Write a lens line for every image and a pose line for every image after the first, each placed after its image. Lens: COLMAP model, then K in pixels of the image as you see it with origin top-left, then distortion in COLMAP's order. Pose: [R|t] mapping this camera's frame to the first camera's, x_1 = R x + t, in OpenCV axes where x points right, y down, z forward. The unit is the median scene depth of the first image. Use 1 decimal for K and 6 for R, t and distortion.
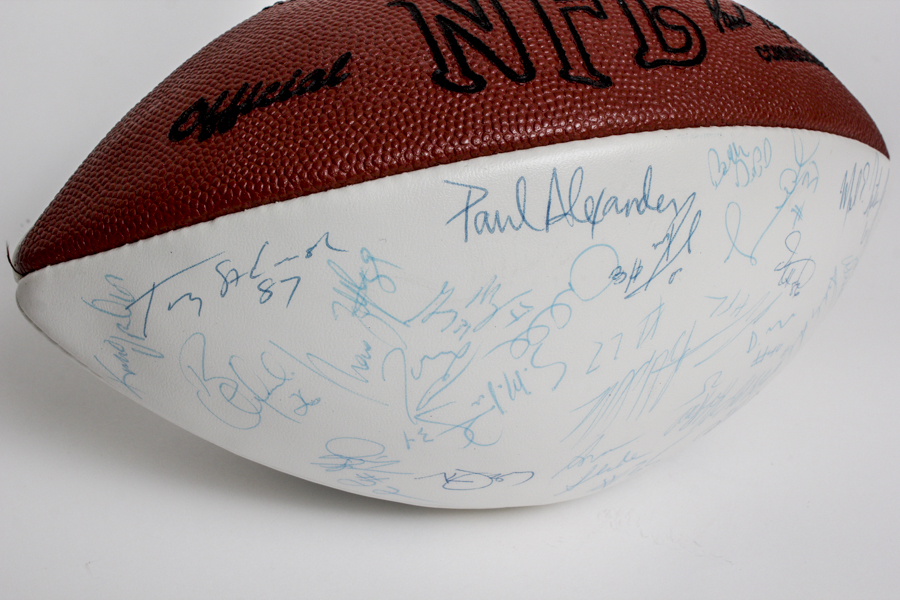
lens RADIAL K [[1480.3, 0, 448.9], [0, 1480.3, 297.9], [0, 0, 1]] dist [-0.008381, 0.000000]
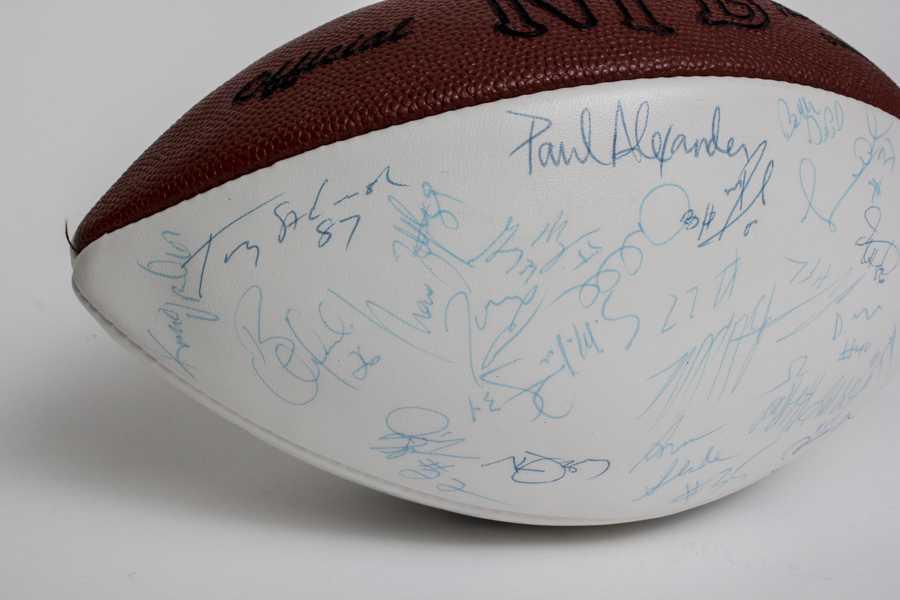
lens RADIAL K [[1480.3, 0, 450.3], [0, 1480.3, 300.1], [0, 0, 1]] dist [-0.008381, 0.000000]
pose [[0.998604, -0.016461, -0.050196, 0.006270], [0.003488, 0.968686, -0.248265, 0.271745], [0.052711, 0.247743, 0.967391, 0.075271]]
